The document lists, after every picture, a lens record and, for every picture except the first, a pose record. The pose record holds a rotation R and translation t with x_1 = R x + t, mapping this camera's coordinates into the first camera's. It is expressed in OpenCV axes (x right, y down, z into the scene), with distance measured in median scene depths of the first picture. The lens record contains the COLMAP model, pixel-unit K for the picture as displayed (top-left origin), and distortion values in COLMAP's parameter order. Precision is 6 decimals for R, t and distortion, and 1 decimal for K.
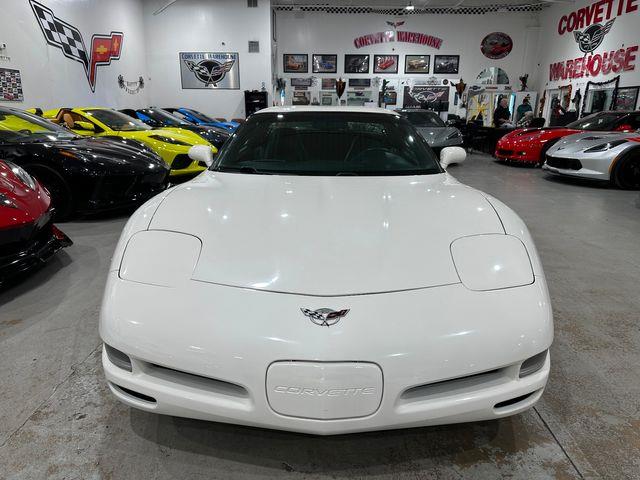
lens RADIAL K [[452.7, 0, 321.5], [0, 452.7, 242.2], [0, 0, 1]] dist [0.023831, -0.031074]
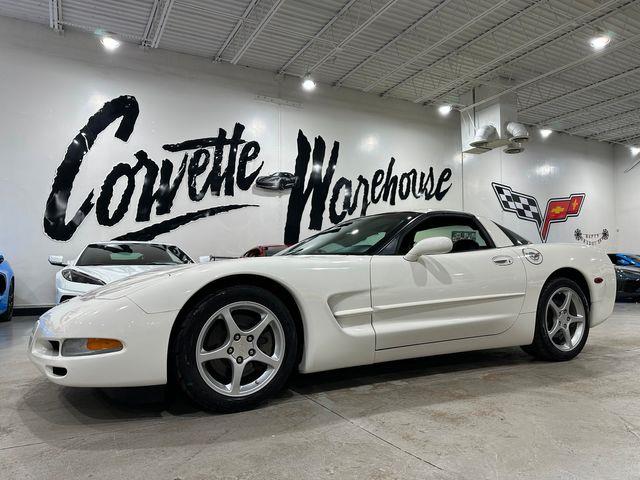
lens RADIAL K [[452.7, 0, 314.8], [0, 452.7, 242.4], [0, 0, 1]] dist [0.023831, -0.031074]
pose [[0.484486, -0.078907, -0.871233, 0.258912], [-0.226525, 0.950639, -0.212067, 0.055423], [0.844962, 0.300100, 0.442696, -0.033911]]
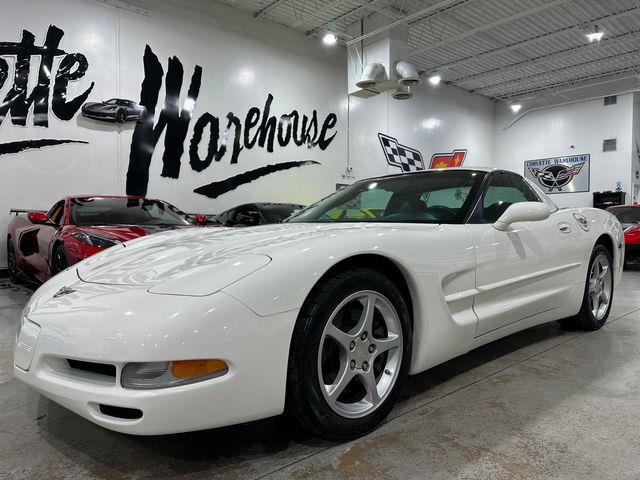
lens RADIAL K [[452.7, 0, 316.8], [0, 452.7, 243.4], [0, 0, 1]] dist [0.023831, -0.031074]
pose [[0.677933, 0.012961, -0.735010, 0.167096], [-0.191996, 0.968263, -0.160013, 0.012185], [0.709609, 0.249597, 0.658906, 0.076835]]
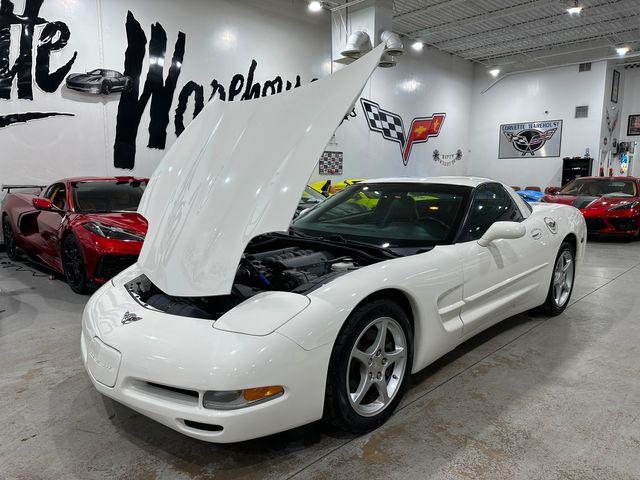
lens RADIAL K [[452.7, 0, 317.5], [0, 452.7, 243.3], [0, 0, 1]] dist [0.023831, -0.031074]
pose [[0.718684, 0.088735, -0.689652, 0.175623], [-0.185334, 0.980389, -0.066992, -0.011239], [0.670183, 0.175962, 0.721035, 0.034827]]
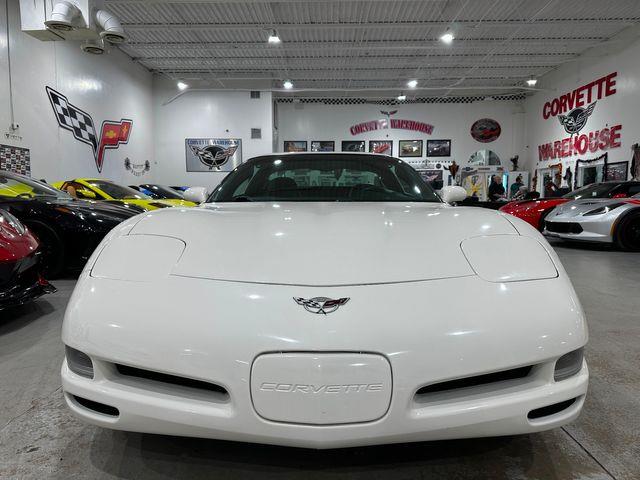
lens RADIAL K [[452.7, 0, 319.1], [0, 452.7, 241.1], [0, 0, 1]] dist [0.023831, -0.031074]
pose [[0.999944, -0.009658, -0.004345, 0.001003], [0.008666, 0.982040, -0.188476, 0.024900], [0.006087, 0.188428, 0.982068, 0.016047]]
